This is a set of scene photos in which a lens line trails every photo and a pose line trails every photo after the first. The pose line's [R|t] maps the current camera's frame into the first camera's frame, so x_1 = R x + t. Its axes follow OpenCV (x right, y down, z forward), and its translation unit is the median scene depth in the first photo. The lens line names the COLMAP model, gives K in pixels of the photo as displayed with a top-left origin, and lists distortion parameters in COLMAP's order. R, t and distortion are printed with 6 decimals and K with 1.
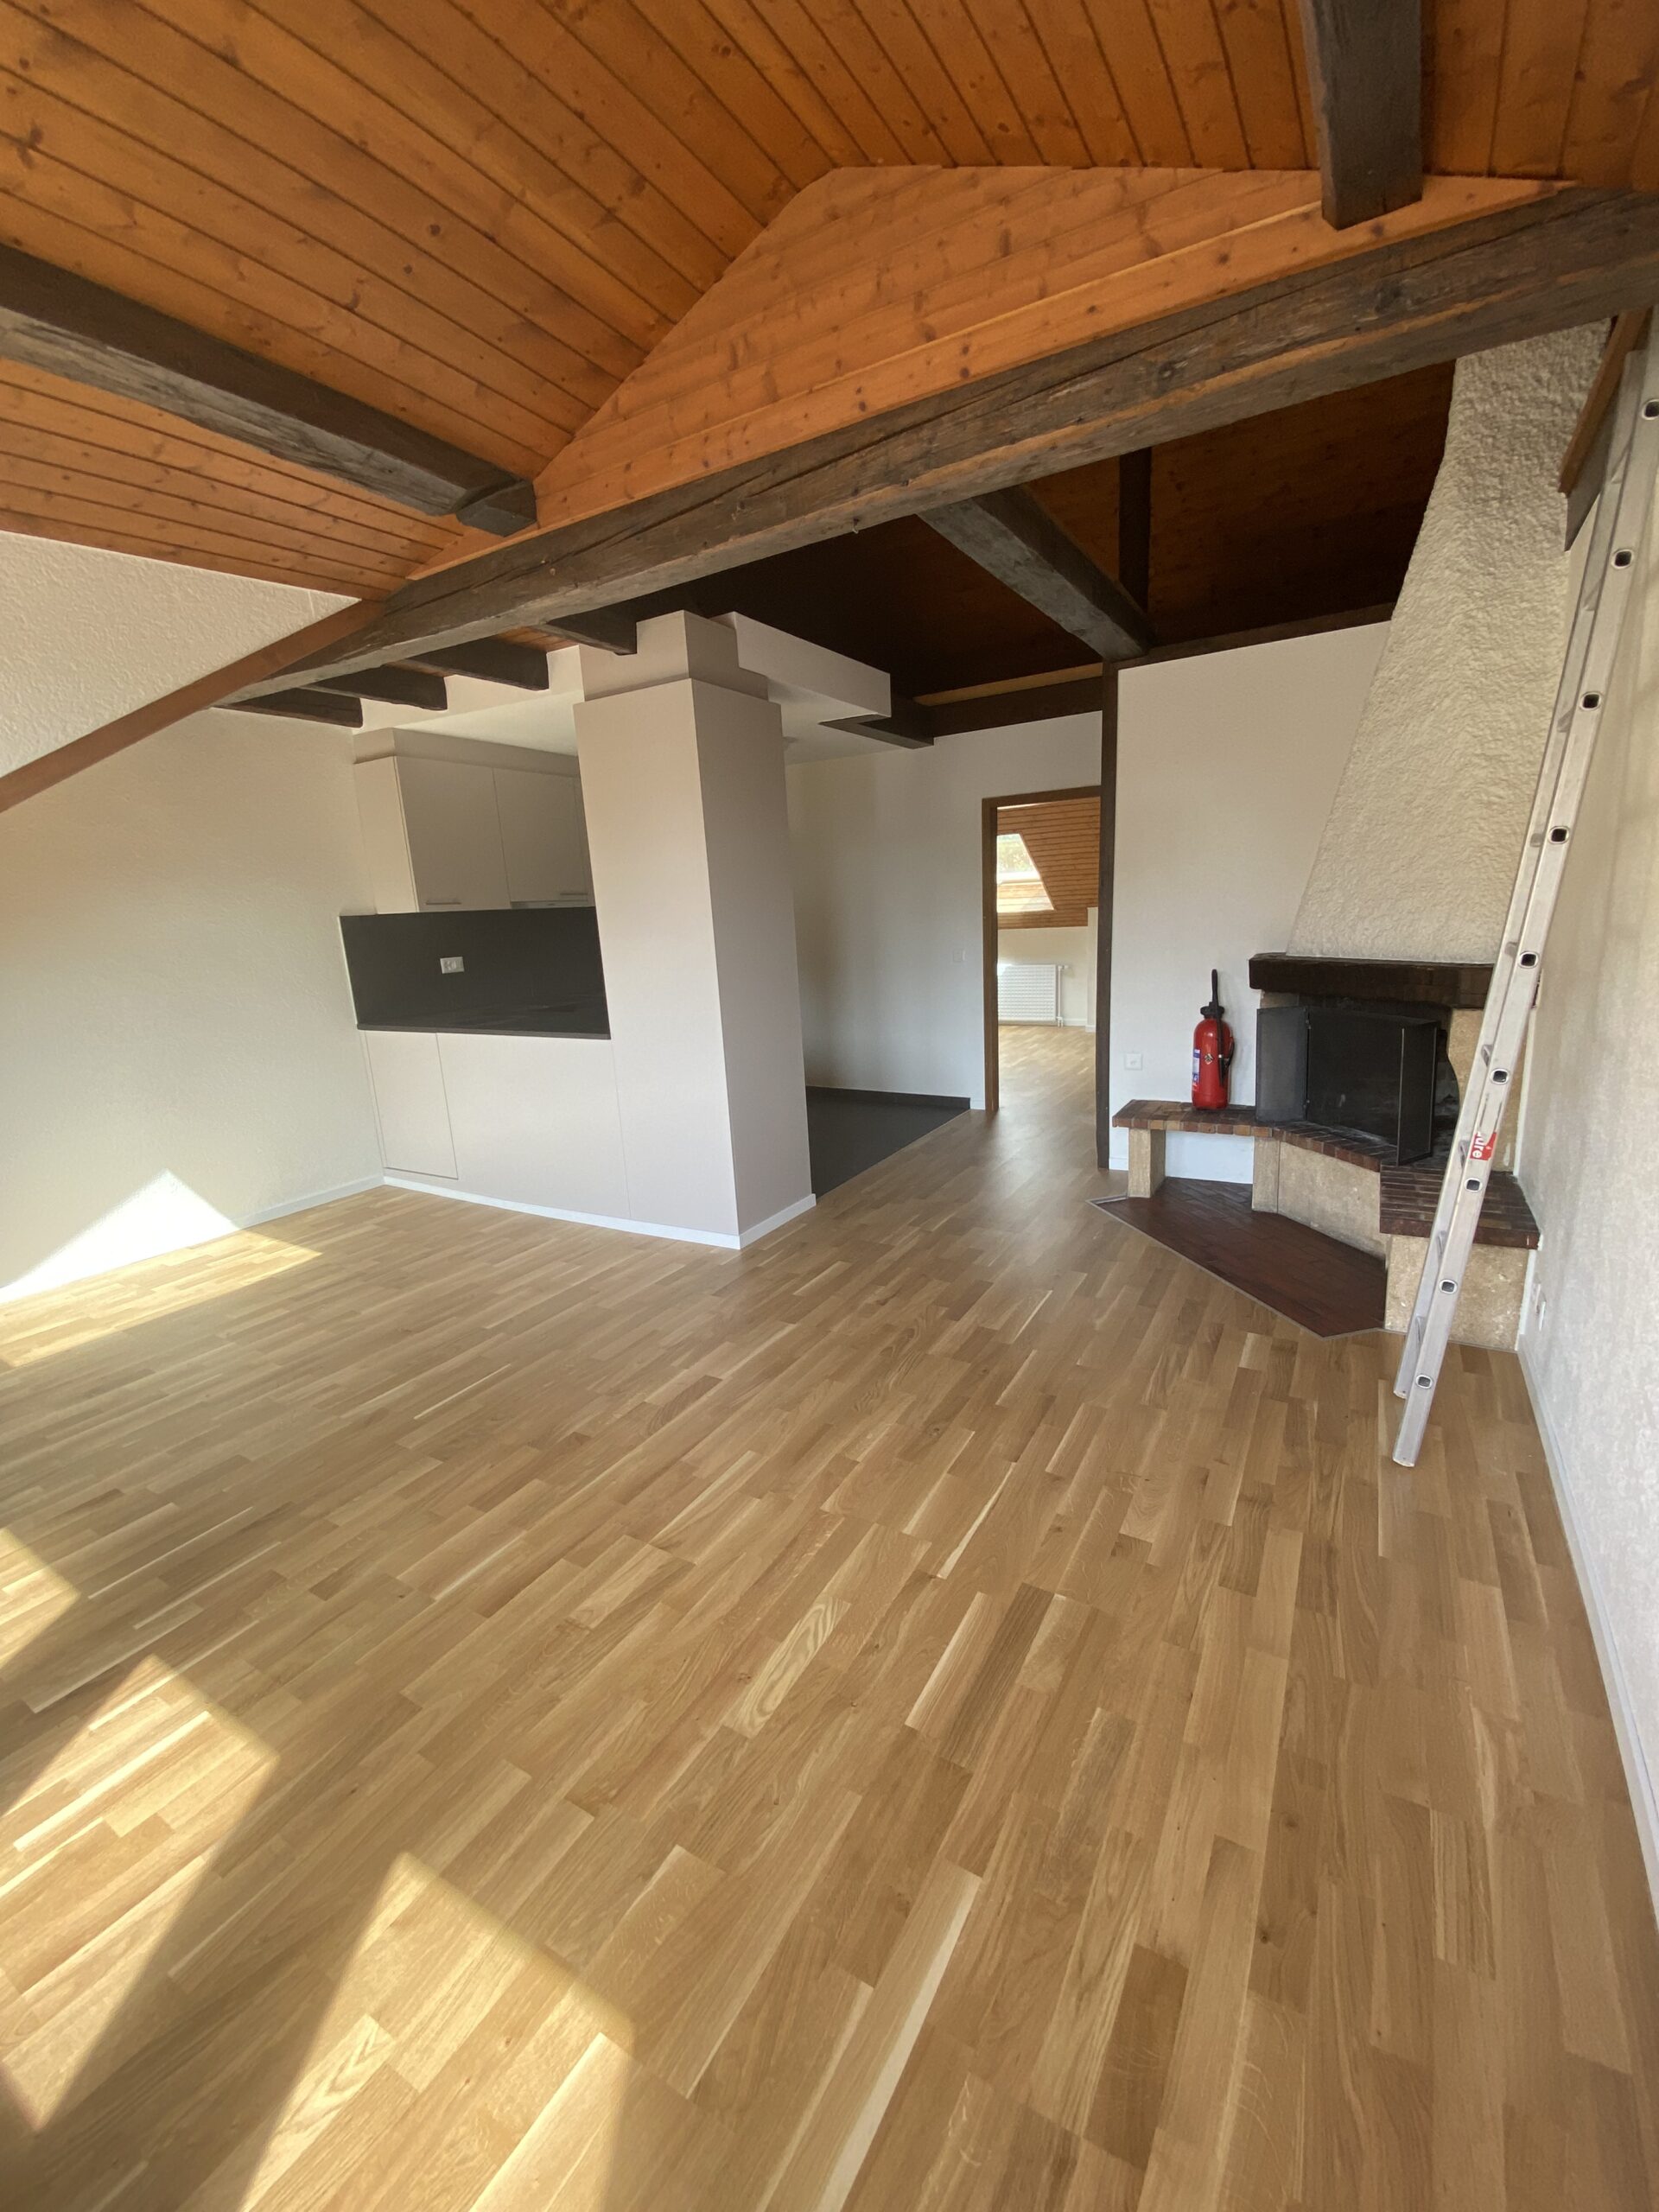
lens RADIAL K [[896.8, 0, 818.5], [0, 896.8, 1114.3], [0, 0, 1]] dist [-0.000269, -0.011482]
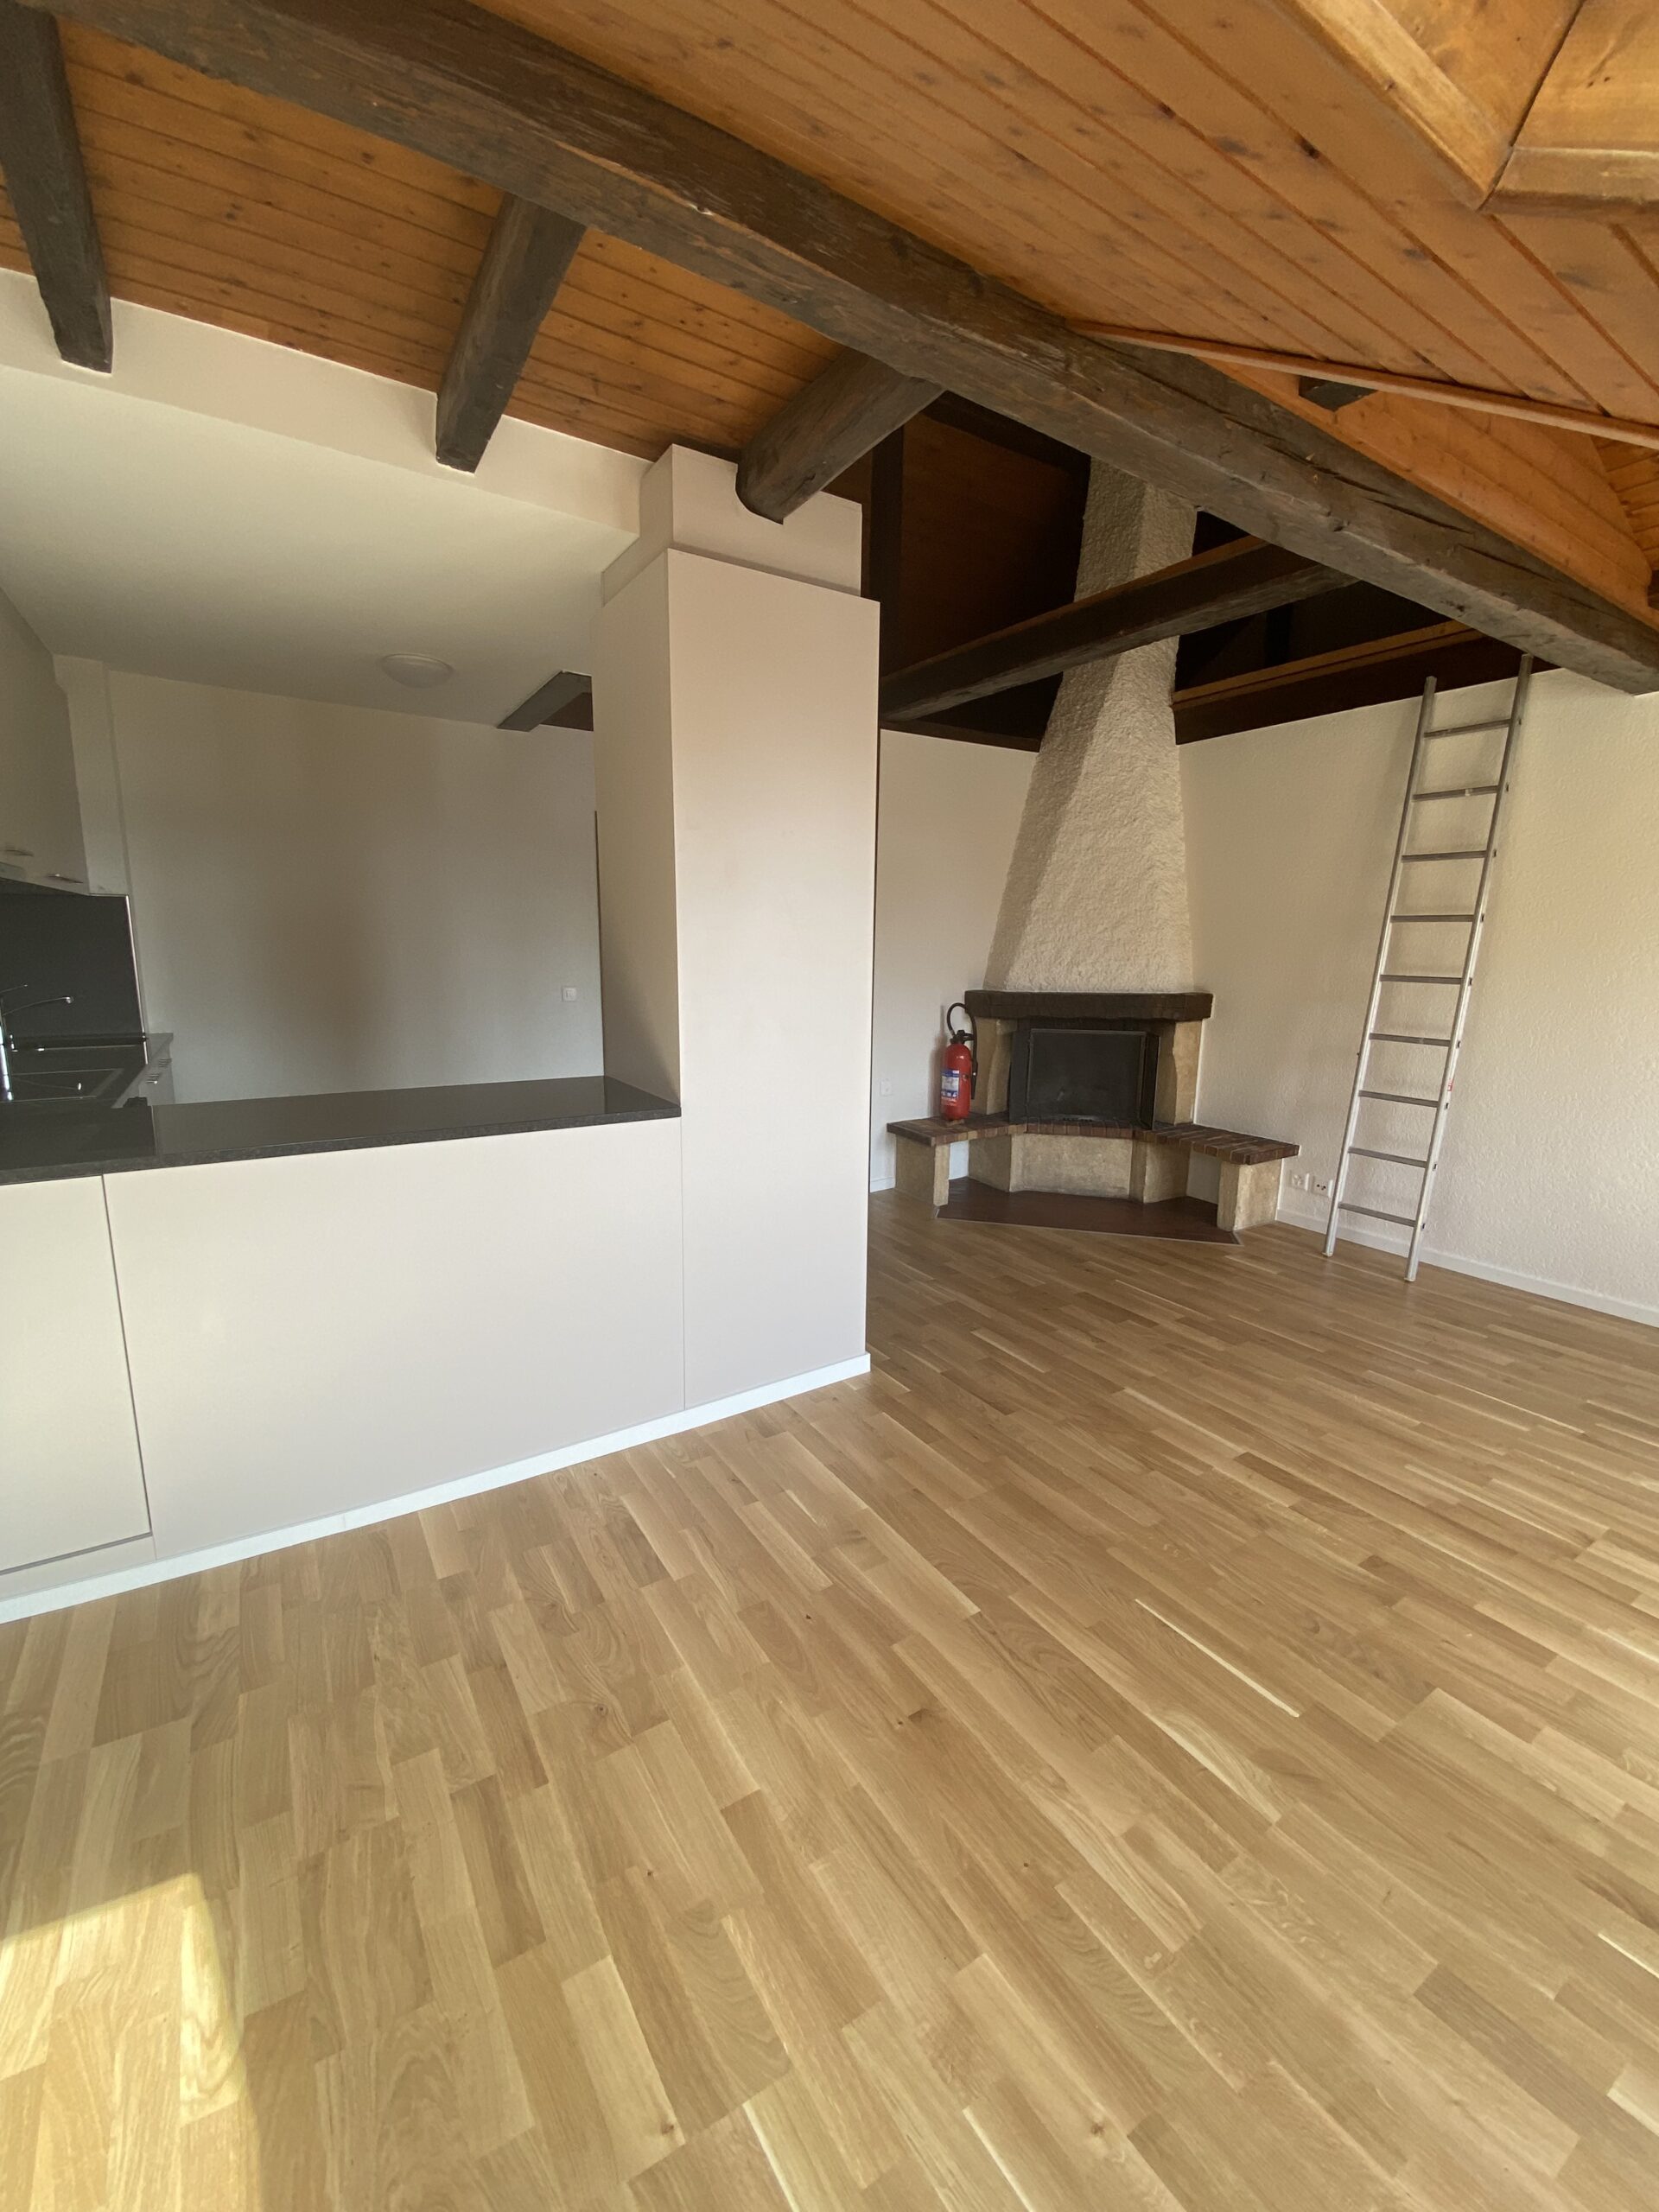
lens RADIAL K [[896.8, 0, 832.0], [0, 896.8, 1116.1], [0, 0, 1]] dist [-0.000269, -0.011482]
pose [[0.449428, -0.120705, 0.885124, -0.903964], [0.163070, 0.985266, 0.051561, -0.129421], [-0.878307, 0.121164, 0.462490, 0.781789]]
